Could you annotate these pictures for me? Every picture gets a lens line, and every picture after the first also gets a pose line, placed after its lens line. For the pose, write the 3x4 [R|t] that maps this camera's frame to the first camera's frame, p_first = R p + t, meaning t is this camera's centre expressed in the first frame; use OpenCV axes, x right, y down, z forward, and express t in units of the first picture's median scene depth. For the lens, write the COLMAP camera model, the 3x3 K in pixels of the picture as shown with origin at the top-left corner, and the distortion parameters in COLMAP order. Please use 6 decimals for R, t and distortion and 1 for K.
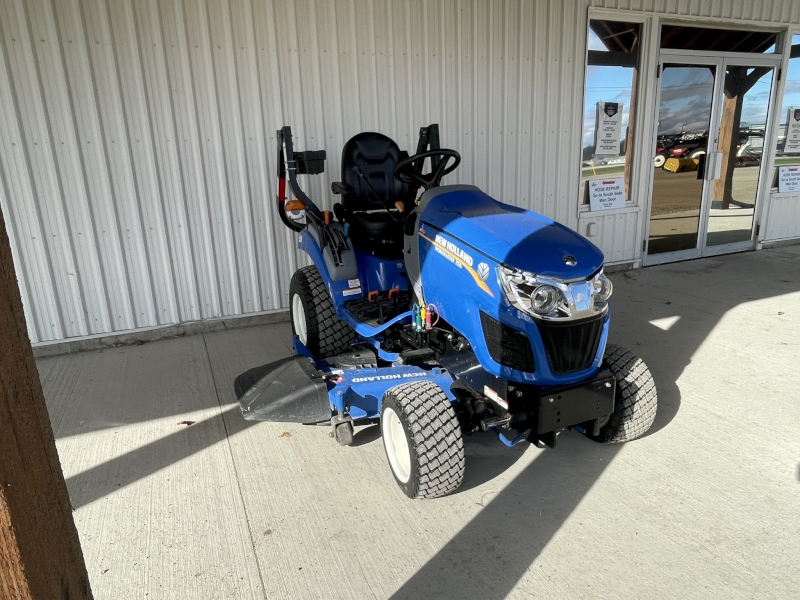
lens RADIAL K [[529.4, 0, 387.2], [0, 529.4, 303.2], [0, 0, 1]] dist [-0.003254, -0.000709]
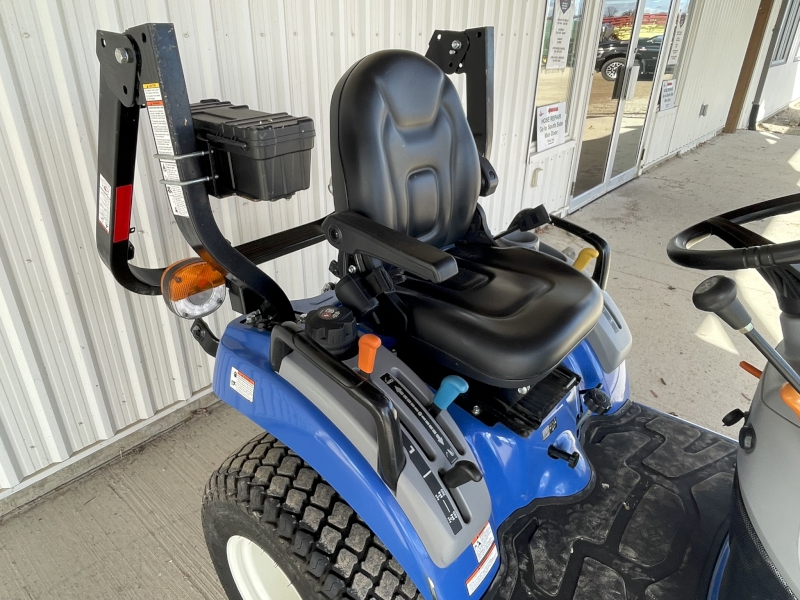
lens RADIAL K [[527.8, 0, 384.5], [0, 527.8, 294.3], [0, 0, 1]] dist [-0.001603, -0.001510]
pose [[0.896579, -0.155579, 0.414657, -0.225410], [0.071973, 0.975005, 0.210201, -0.257072], [-0.436996, -0.158618, 0.885367, 0.718219]]
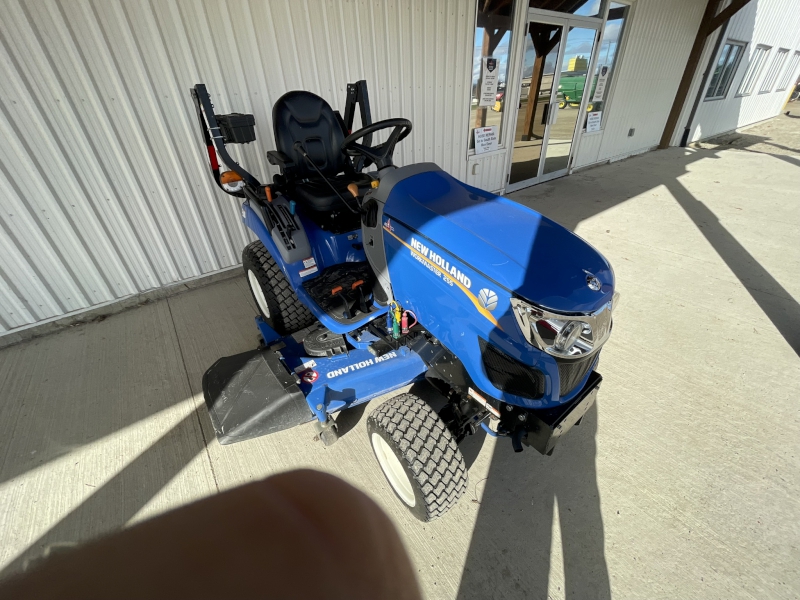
lens RADIAL K [[322.7, 0, 396.6], [0, 322.7, 298.1], [0, 0, 1]] dist [-0.003778, -0.000141]
pose [[0.968064, -0.135551, 0.210898, -0.038110], [0.070744, 0.954739, 0.288910, -0.133150], [-0.240515, -0.264764, 0.933838, 0.347779]]
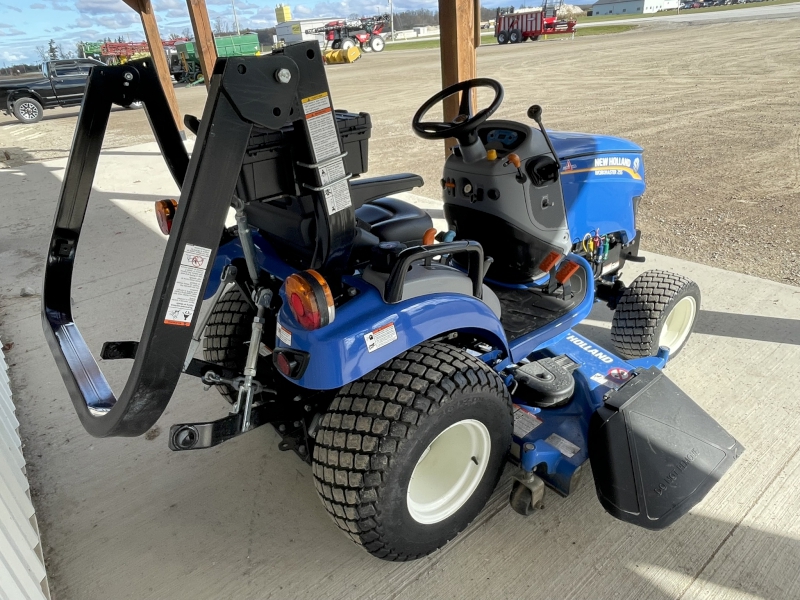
lens RADIAL K [[529.4, 0, 387.2], [0, 529.4, 303.2], [0, 0, 1]] dist [-0.003254, -0.000709]
pose [[-0.262849, -0.381600, 0.886167, -0.540765], [0.349006, 0.818664, 0.456052, -0.344598], [-0.899503, 0.429150, -0.082005, 1.082543]]
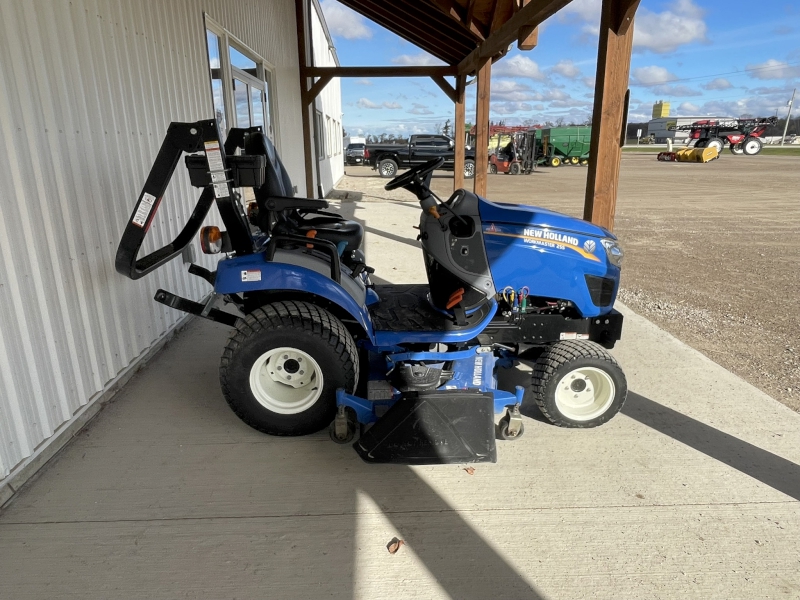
lens RADIAL K [[529.4, 0, 387.2], [0, 529.4, 303.2], [0, 0, 1]] dist [-0.003254, -0.000709]
pose [[0.351918, -0.239212, 0.904948, -0.810449], [0.243762, 0.956855, 0.158138, -0.165637], [-0.903733, 0.164941, 0.395045, 0.587623]]
